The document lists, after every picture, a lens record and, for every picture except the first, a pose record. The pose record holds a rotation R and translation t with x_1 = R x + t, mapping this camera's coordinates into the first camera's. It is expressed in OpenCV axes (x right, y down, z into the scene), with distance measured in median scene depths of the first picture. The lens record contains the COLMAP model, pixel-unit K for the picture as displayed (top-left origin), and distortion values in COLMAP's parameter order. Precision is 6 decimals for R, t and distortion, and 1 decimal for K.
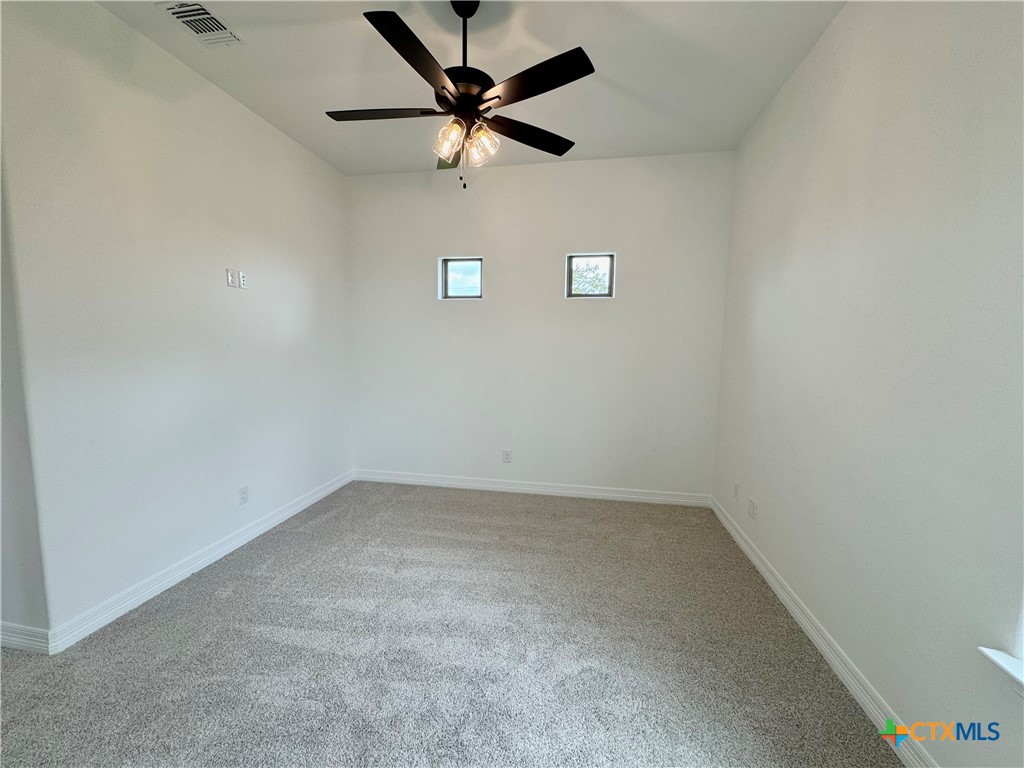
lens RADIAL K [[407.7, 0, 511.4], [0, 407.7, 385.2], [0, 0, 1]] dist [-0.003798, 0.000968]
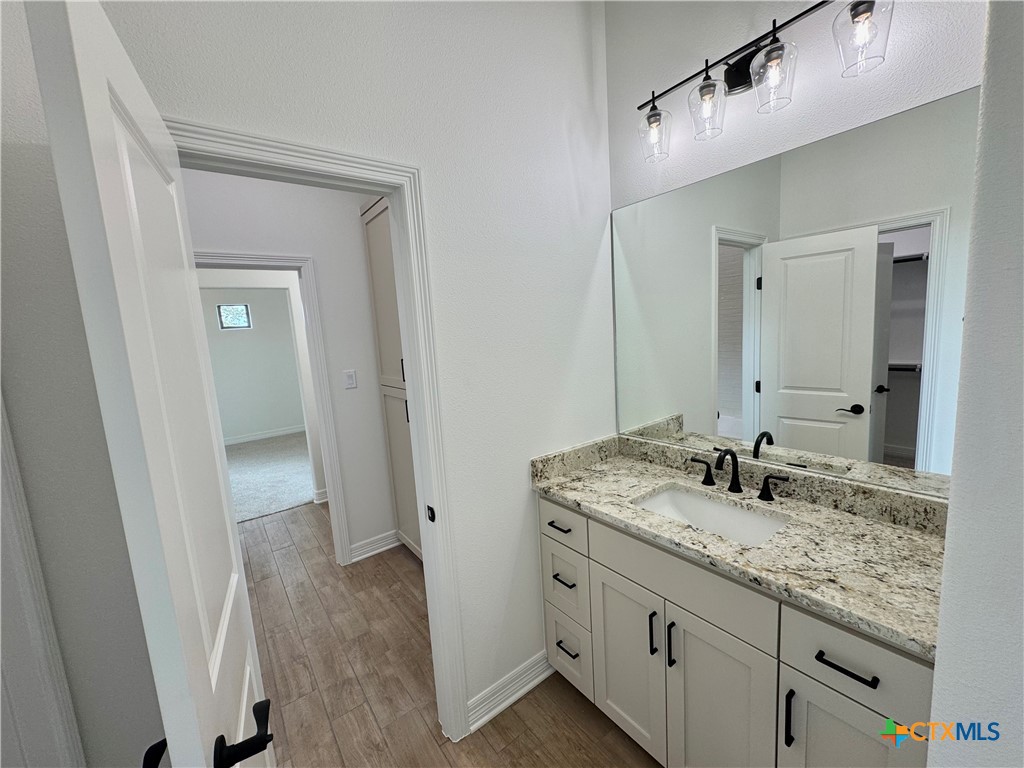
lens RADIAL K [[407.7, 0, 516.0], [0, 407.7, 383.7], [0, 0, 1]] dist [-0.003798, 0.000968]
pose [[0.669085, -0.153748, 0.727109, -0.319943], [0.150656, 0.986113, 0.069881, 0.081553], [-0.727756, 0.062787, 0.682957, -1.084787]]
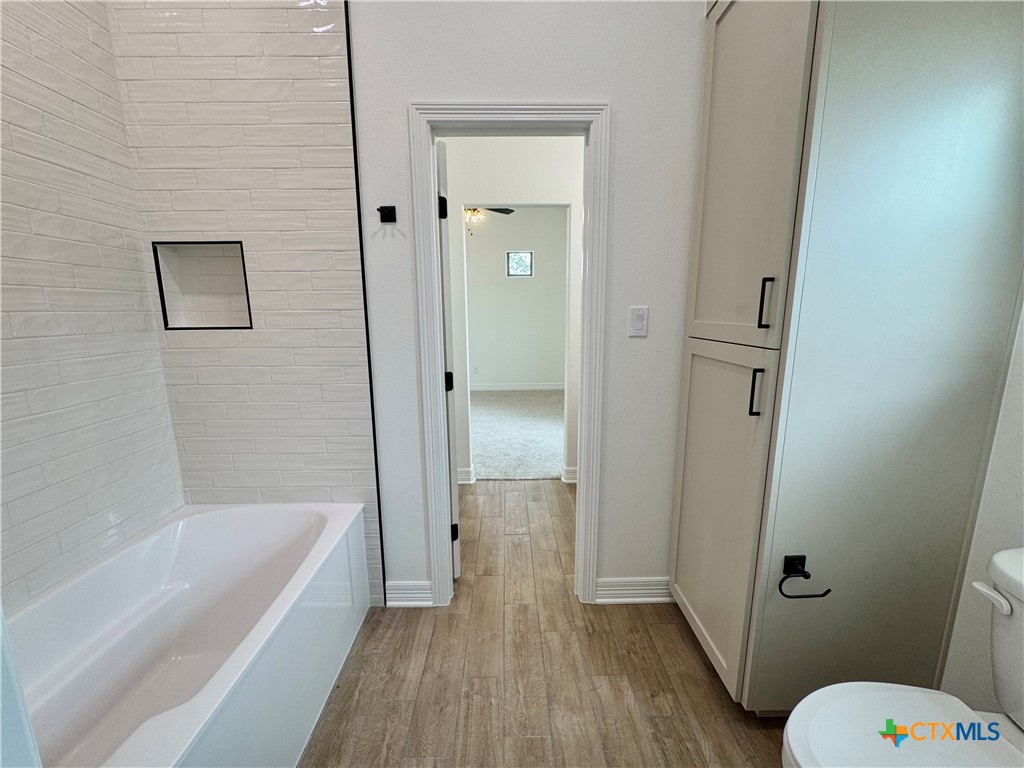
lens RADIAL K [[407.7, 0, 513.7], [0, 407.7, 384.3], [0, 0, 1]] dist [-0.003798, 0.000968]
pose [[0.980048, -0.053527, 0.191417, -0.199190], [0.038846, 0.996066, 0.079644, 0.108147], [-0.194927, -0.070620, 0.978272, -0.762748]]
